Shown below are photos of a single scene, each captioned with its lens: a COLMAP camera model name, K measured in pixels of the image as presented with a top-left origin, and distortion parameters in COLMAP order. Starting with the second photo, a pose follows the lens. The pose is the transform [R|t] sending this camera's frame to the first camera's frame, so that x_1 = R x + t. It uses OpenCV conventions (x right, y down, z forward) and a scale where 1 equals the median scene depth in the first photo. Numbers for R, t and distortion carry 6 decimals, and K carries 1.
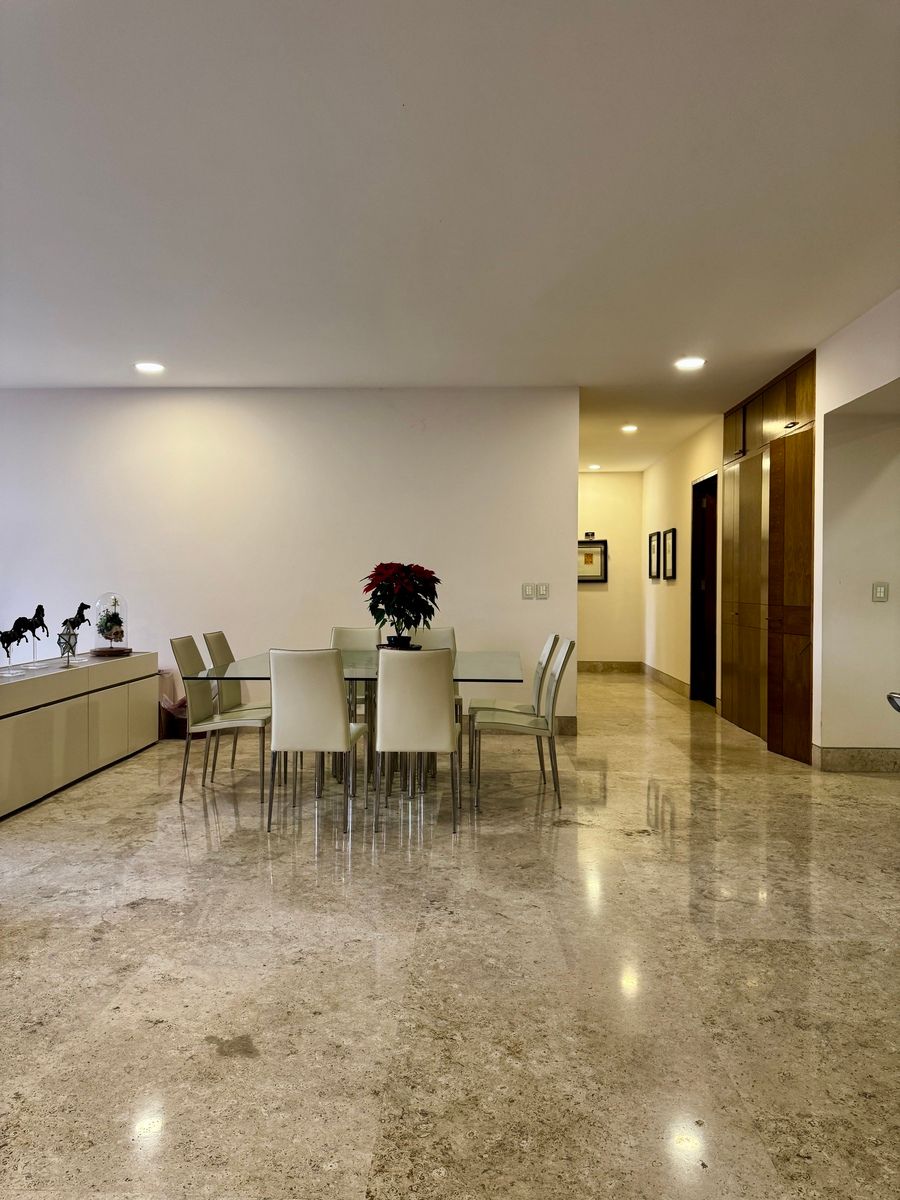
lens RADIAL K [[843.4, 0, 461.0], [0, 843.4, 606.5], [0, 0, 1]] dist [0.035895, -0.035427]
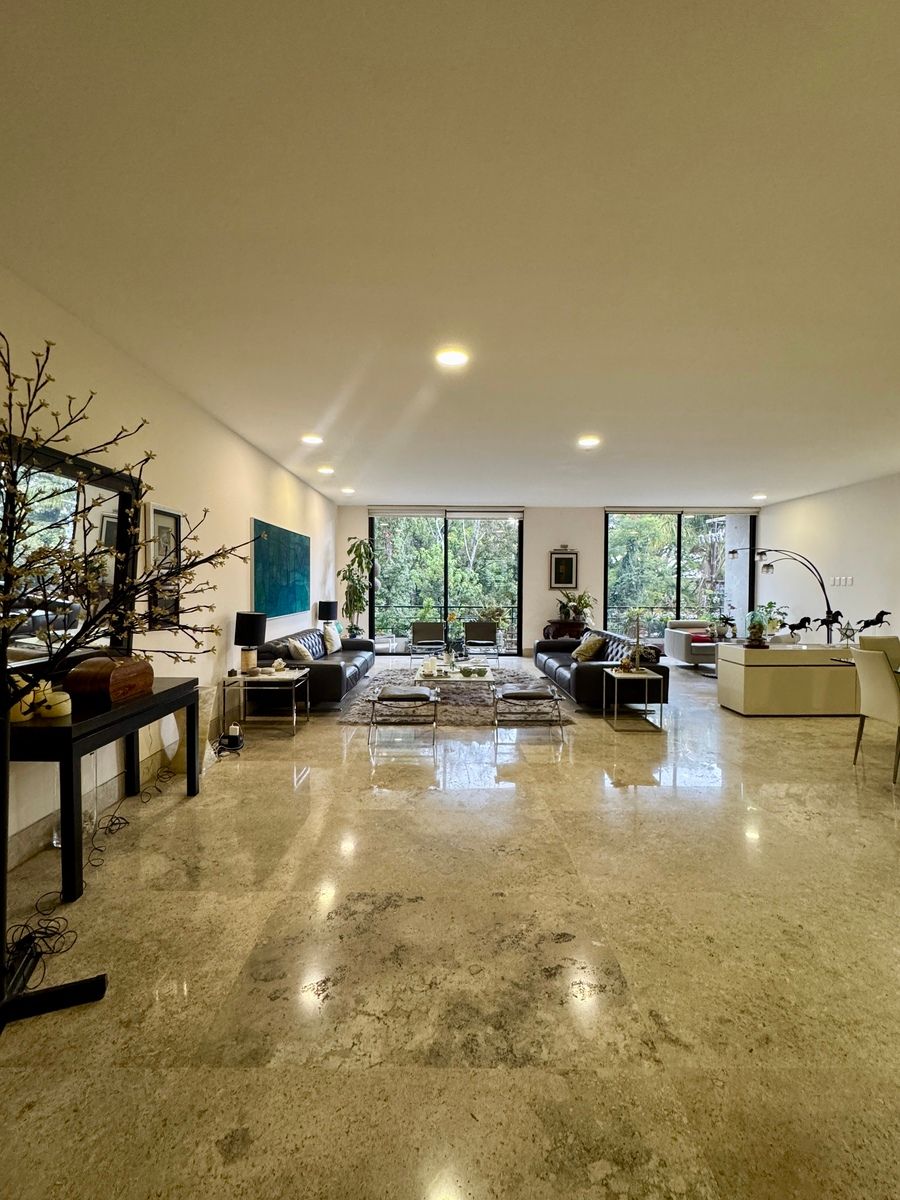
lens RADIAL K [[524.8, 0, 447.6], [0, 524.8, 601.2], [0, 0, 1]] dist [-0.004065, 0.001043]
pose [[0.033731, 0.027390, -0.999056, 0.548216], [-0.026116, 0.999307, 0.026516, -0.029457], [0.999090, 0.025197, 0.034423, 0.173556]]
